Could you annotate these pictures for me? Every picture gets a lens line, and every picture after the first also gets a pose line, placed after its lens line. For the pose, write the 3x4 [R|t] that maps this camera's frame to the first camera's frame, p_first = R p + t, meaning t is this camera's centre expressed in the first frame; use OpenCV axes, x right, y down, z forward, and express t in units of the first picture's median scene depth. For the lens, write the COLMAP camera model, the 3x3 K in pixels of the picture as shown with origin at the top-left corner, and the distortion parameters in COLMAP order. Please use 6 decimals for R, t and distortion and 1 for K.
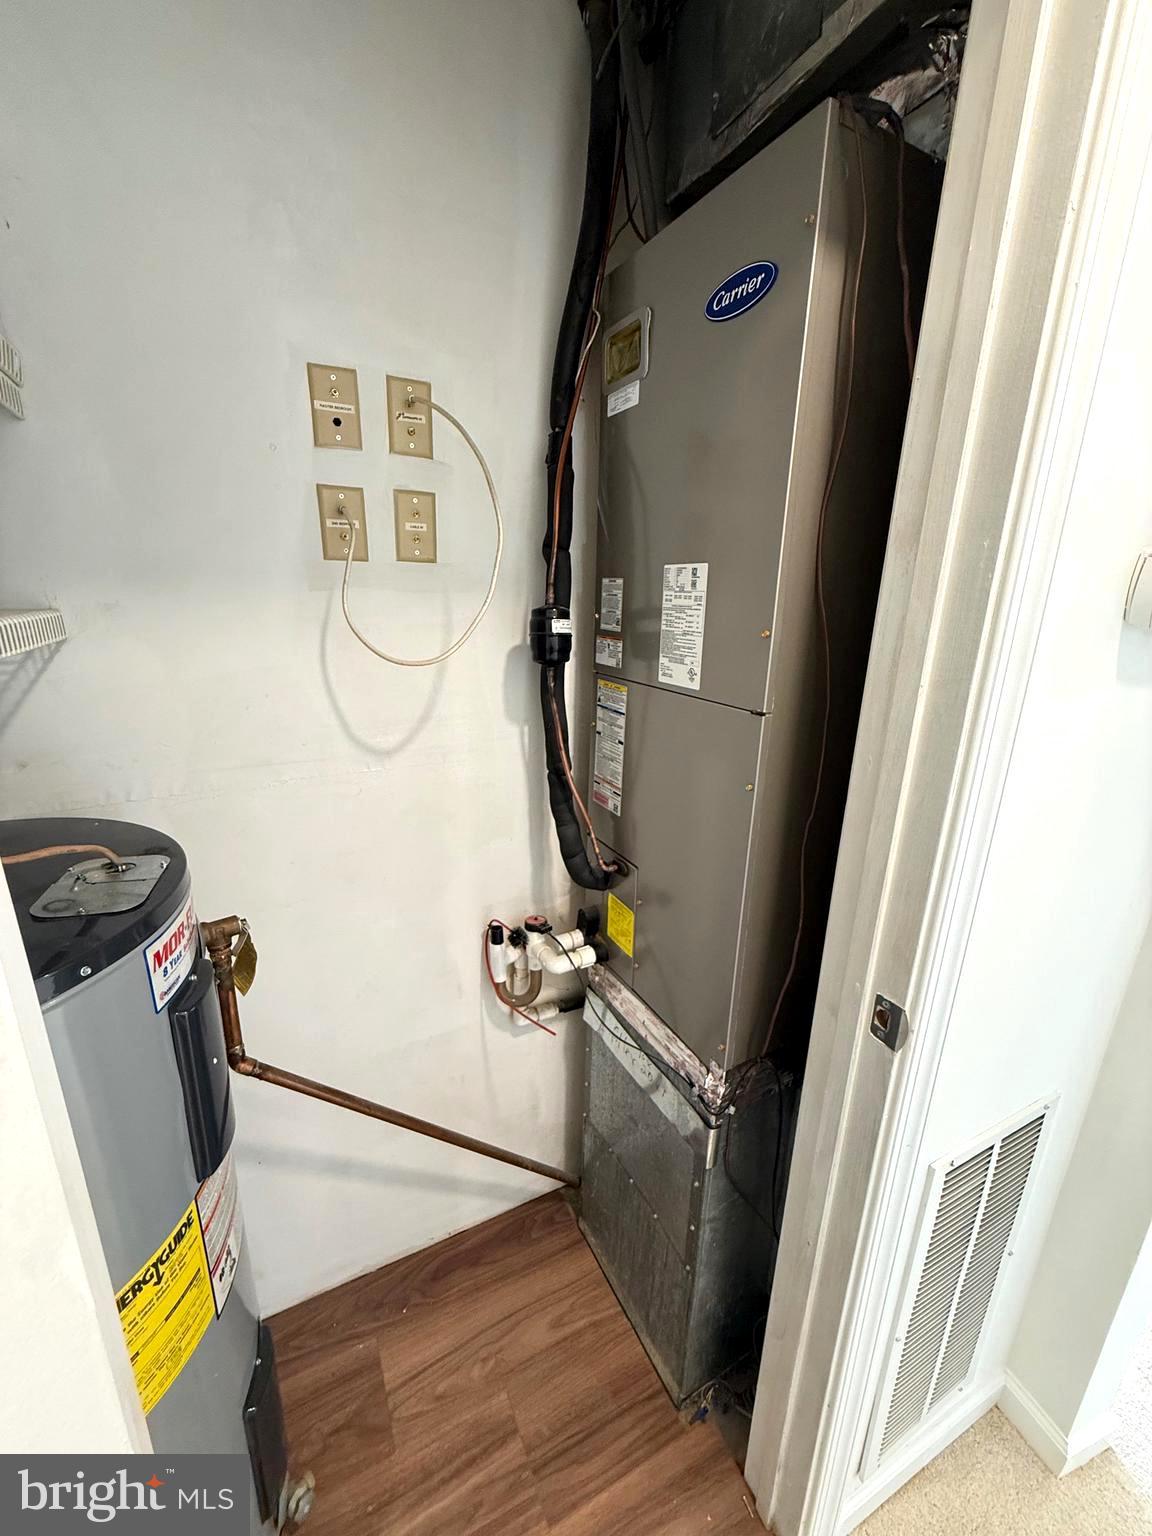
lens RADIAL K [[609.7, 0, 570.9], [0, 609.7, 767.1], [0, 0, 1]] dist [-0.001706, 0.000795]
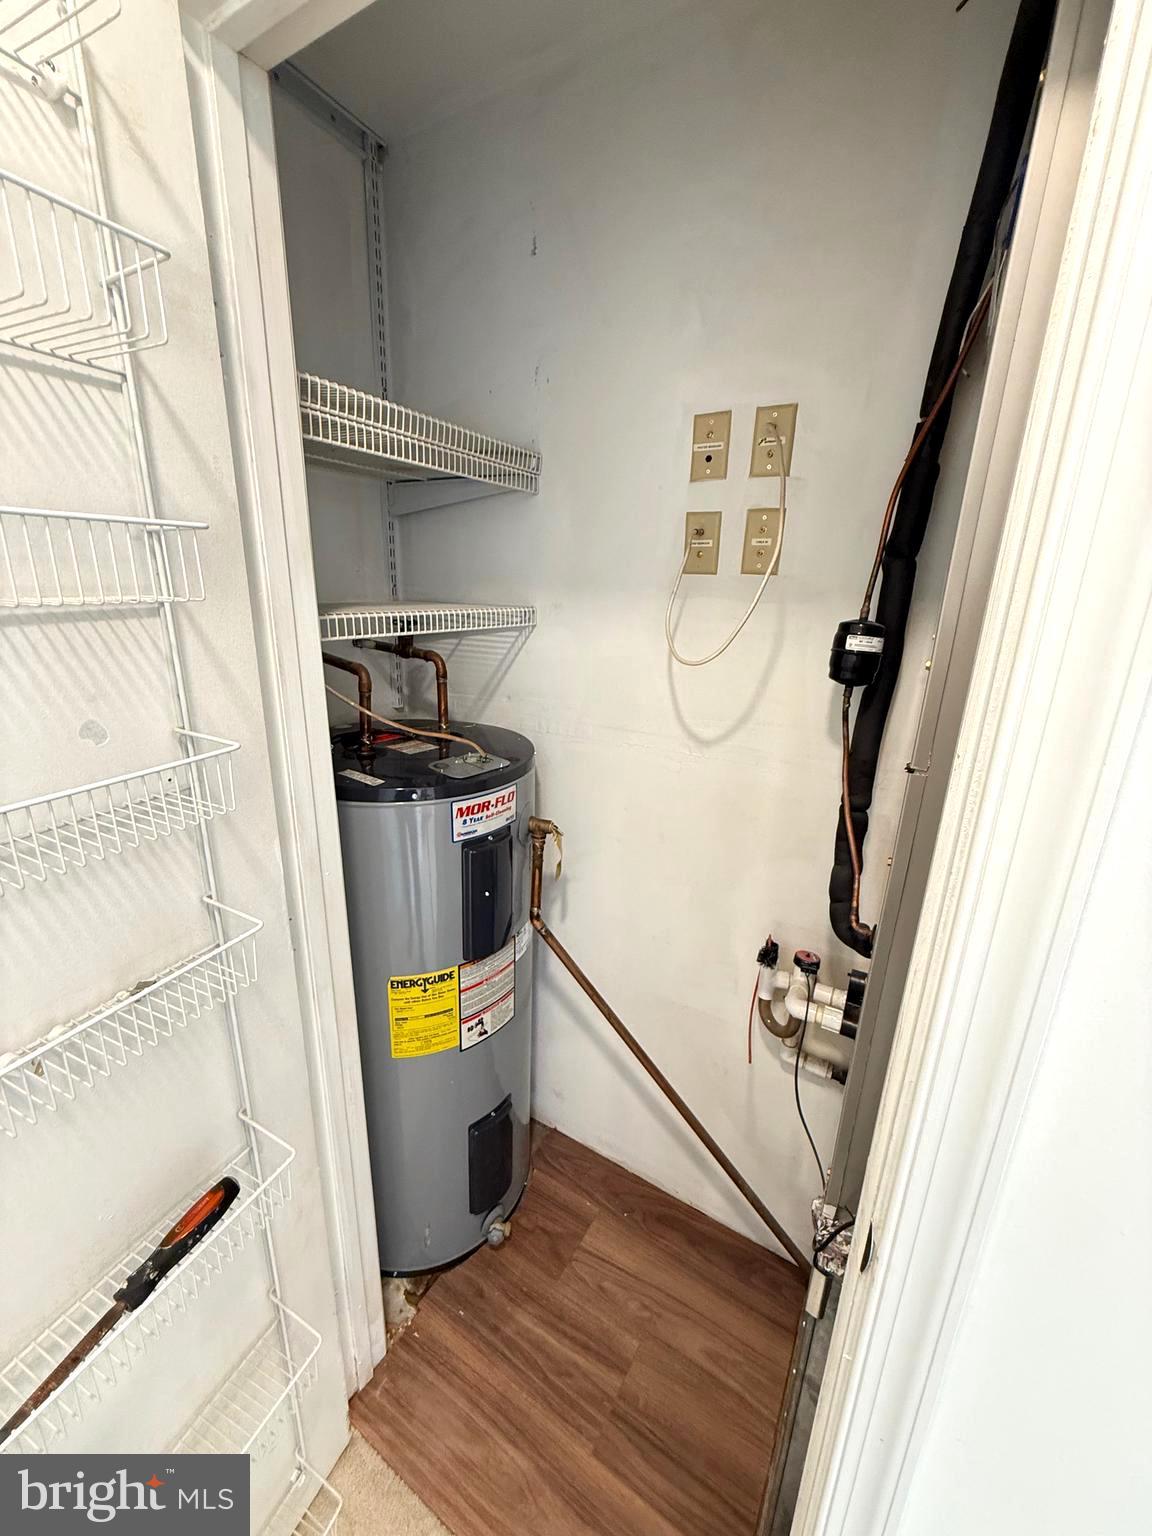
lens RADIAL K [[609.7, 0, 578.8], [0, 609.7, 767.9], [0, 0, 1]] dist [-0.001706, 0.000795]
pose [[0.531717, 0.243315, -0.811218, 0.522998], [-0.255849, 0.959238, 0.120014, -0.055748], [0.807352, 0.143736, 0.572296, 0.173920]]
